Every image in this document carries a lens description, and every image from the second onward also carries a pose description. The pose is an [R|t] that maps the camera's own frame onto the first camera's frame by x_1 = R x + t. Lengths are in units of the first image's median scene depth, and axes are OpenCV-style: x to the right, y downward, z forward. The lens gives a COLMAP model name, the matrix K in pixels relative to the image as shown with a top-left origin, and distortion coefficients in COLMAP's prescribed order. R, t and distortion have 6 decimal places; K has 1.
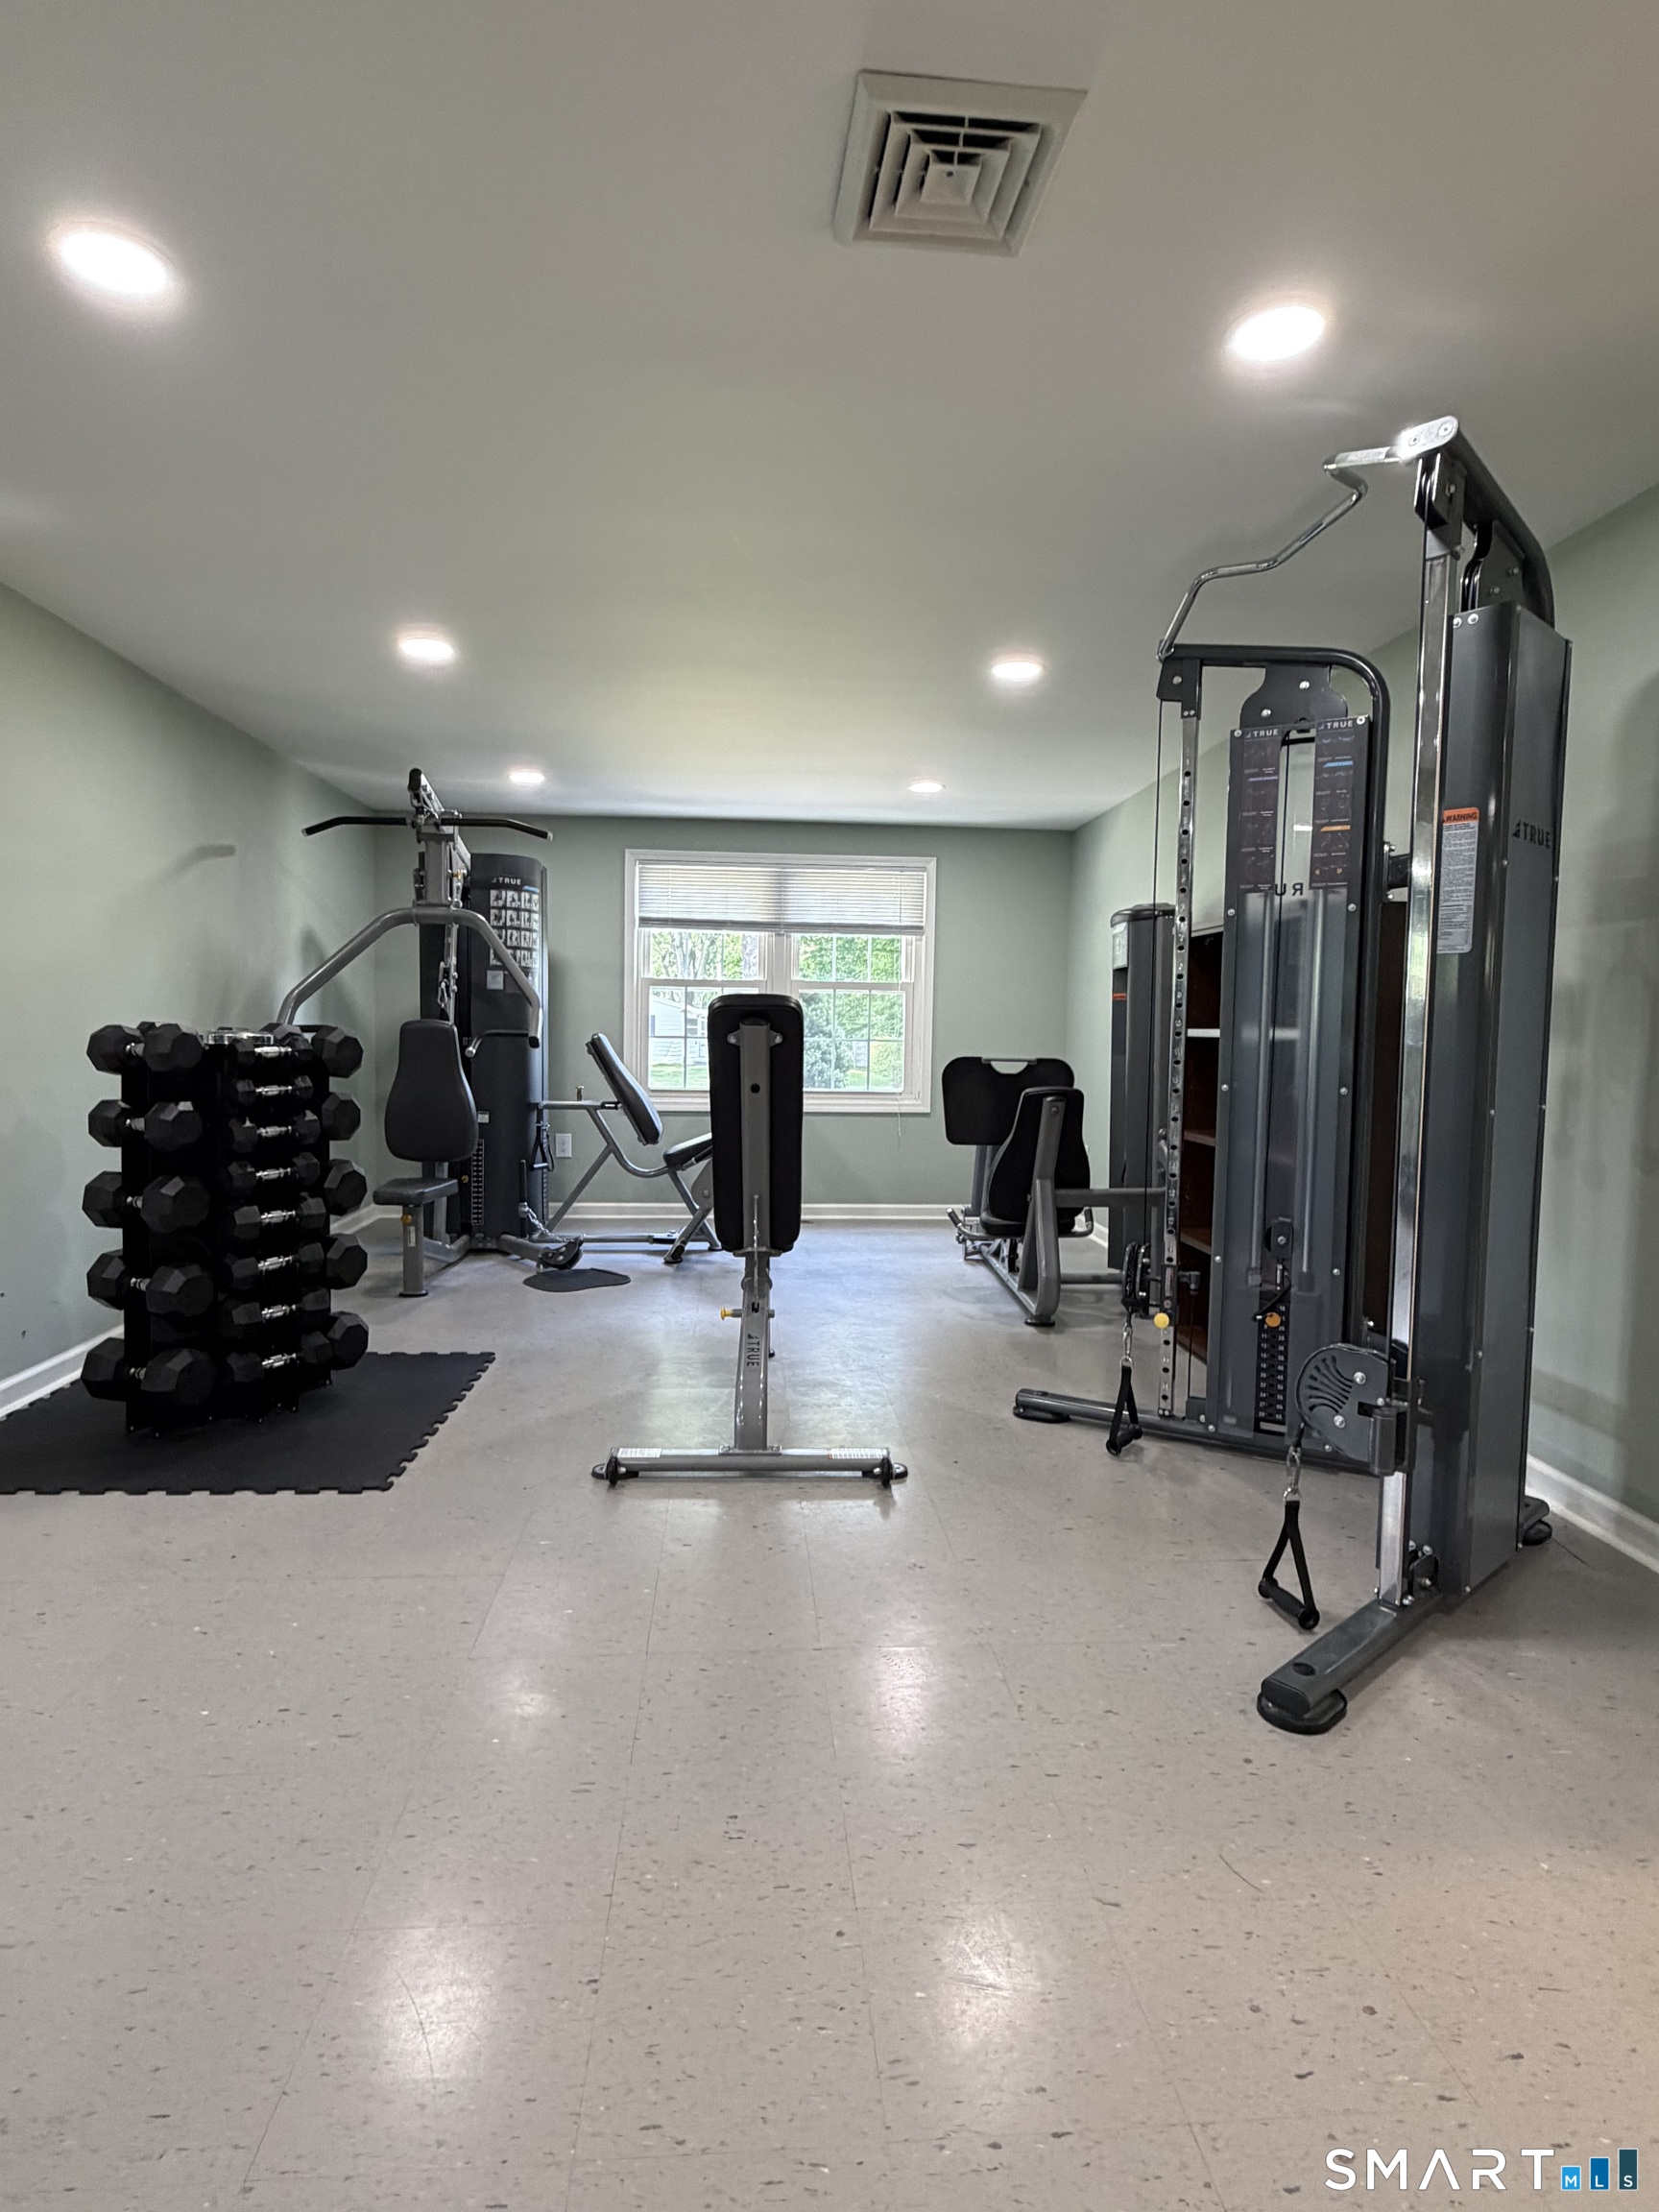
lens RADIAL K [[1150.5, 0, 820.3], [0, 1150.5, 1104.9], [0, 0, 1]] dist [-0.005630, -0.000483]
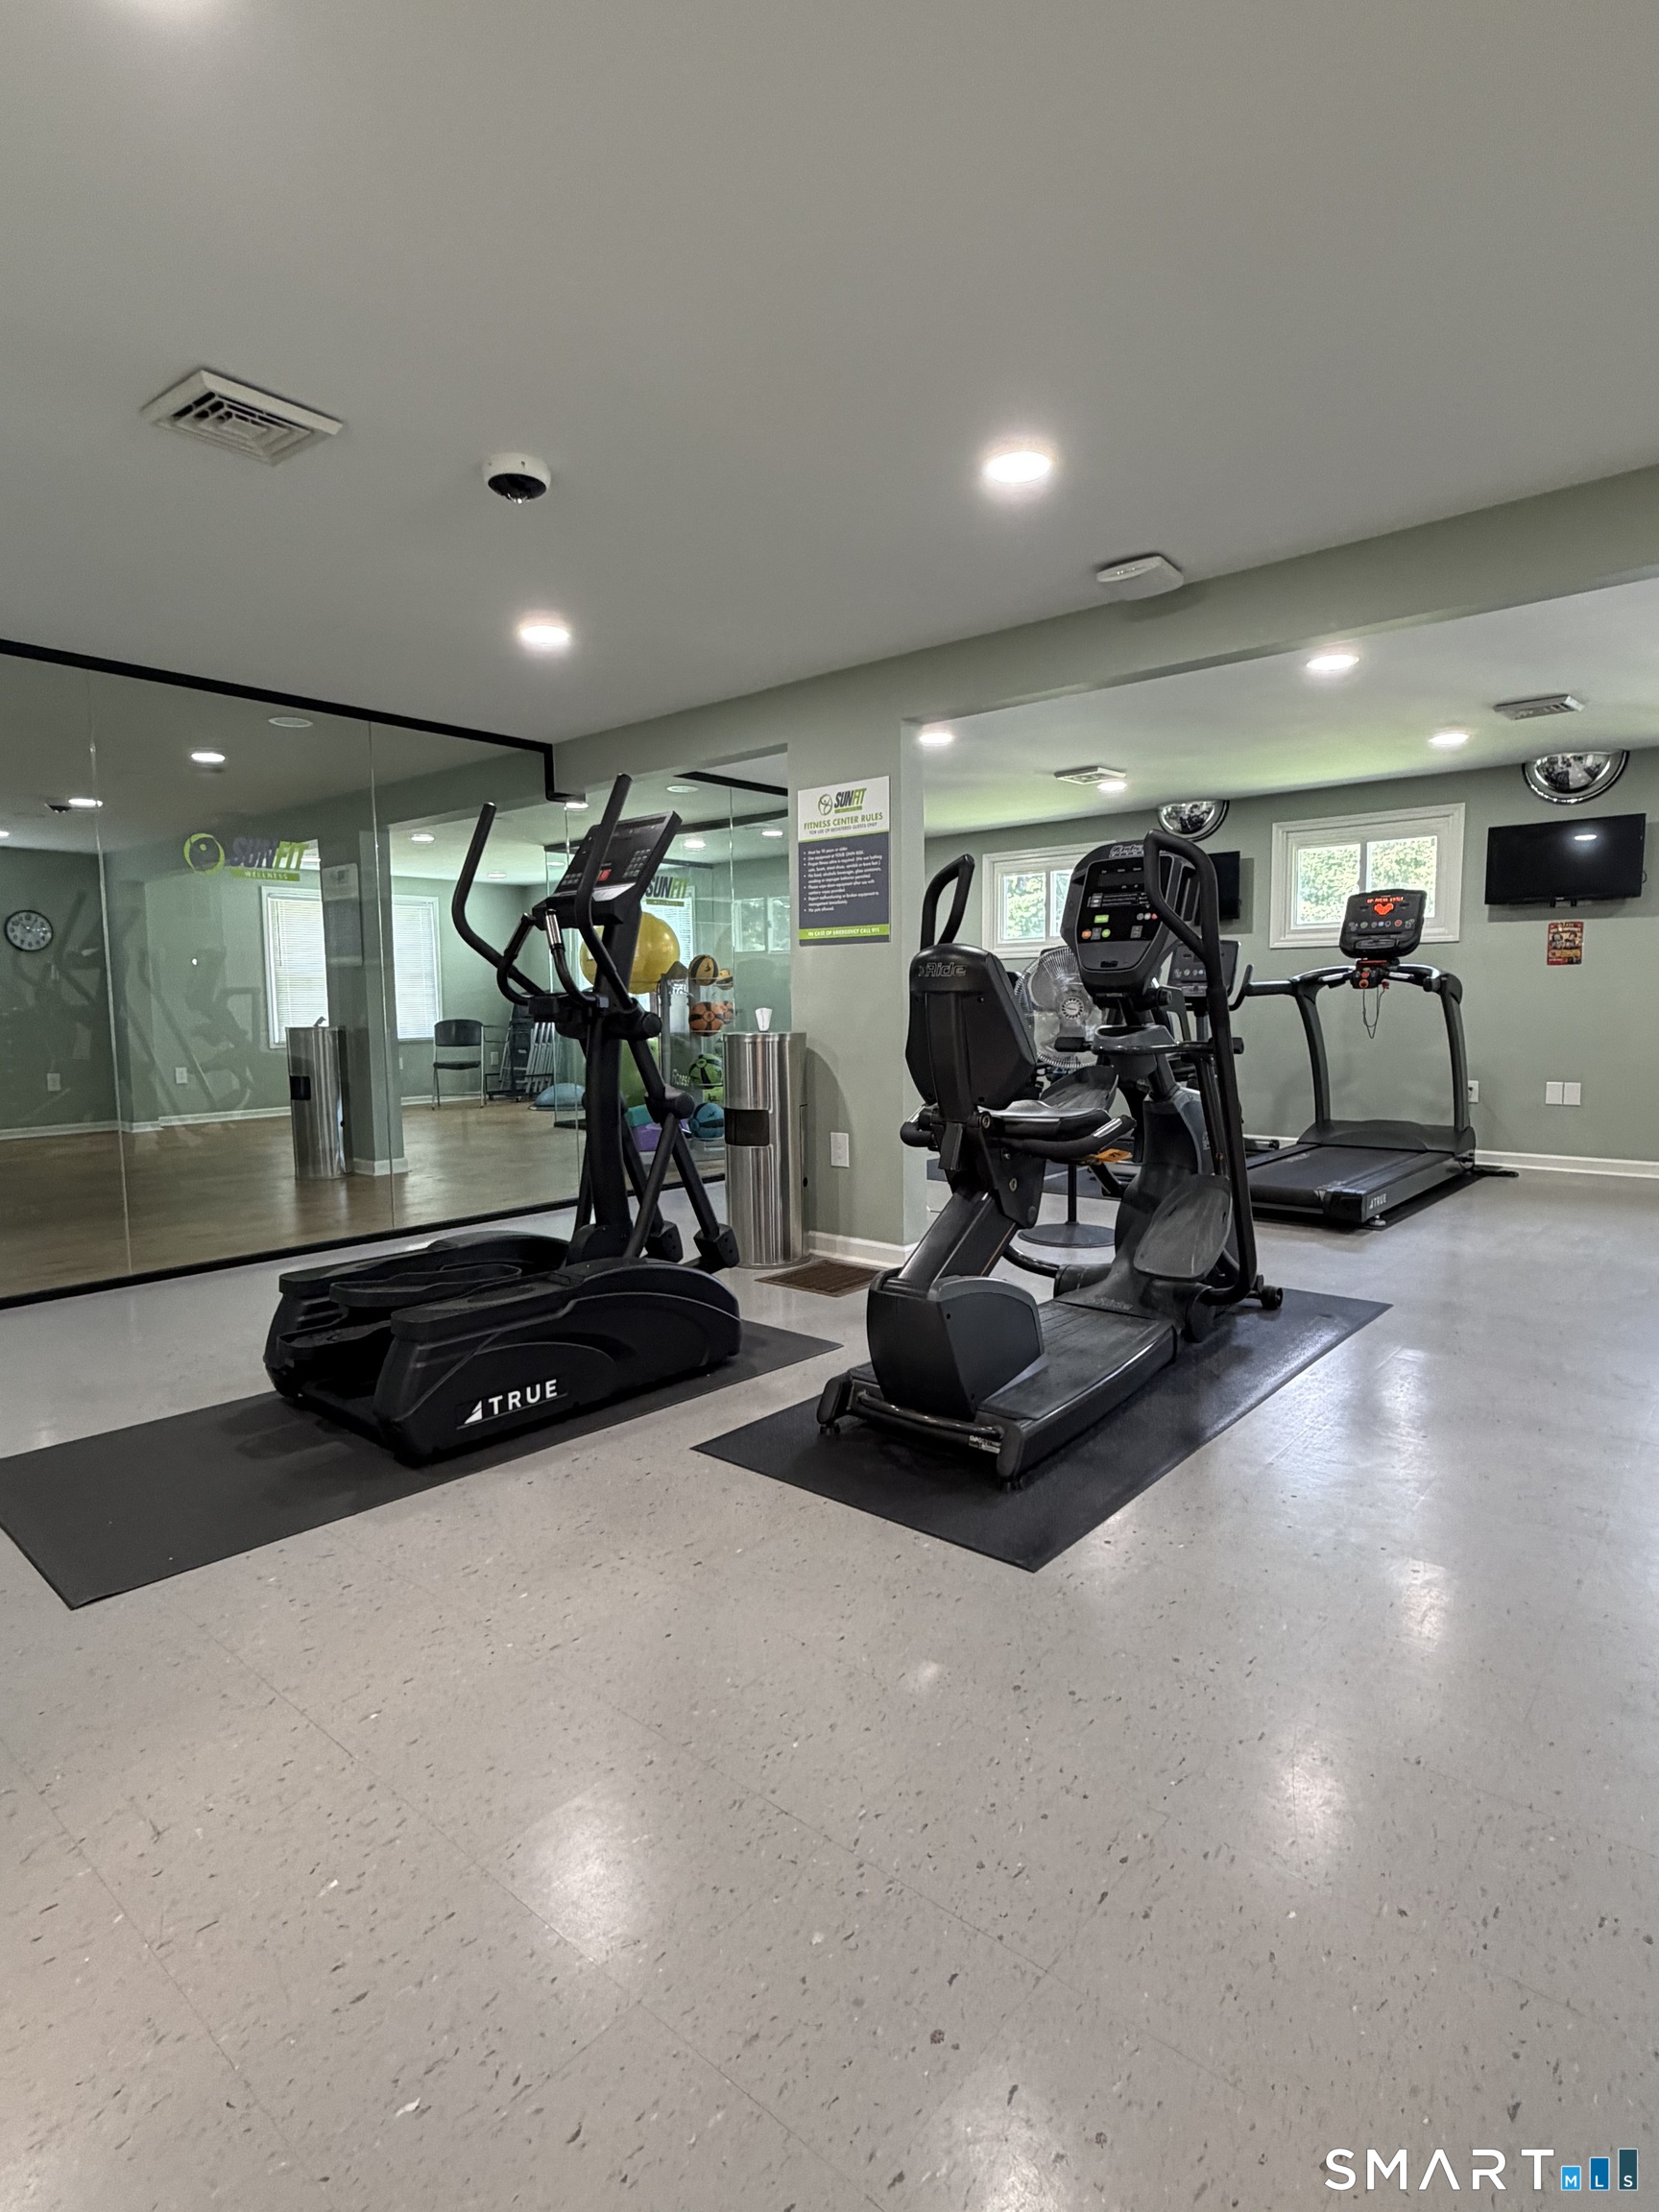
lens RADIAL K [[1150.5, 0, 832.0], [0, 1150.5, 1112.9], [0, 0, 1]] dist [-0.005630, -0.000483]
pose [[-0.701156, 0.064103, -0.710121, 1.187559], [-0.037254, 0.991296, 0.126268, -0.022193], [0.712034, 0.114988, -0.692665, 1.533332]]
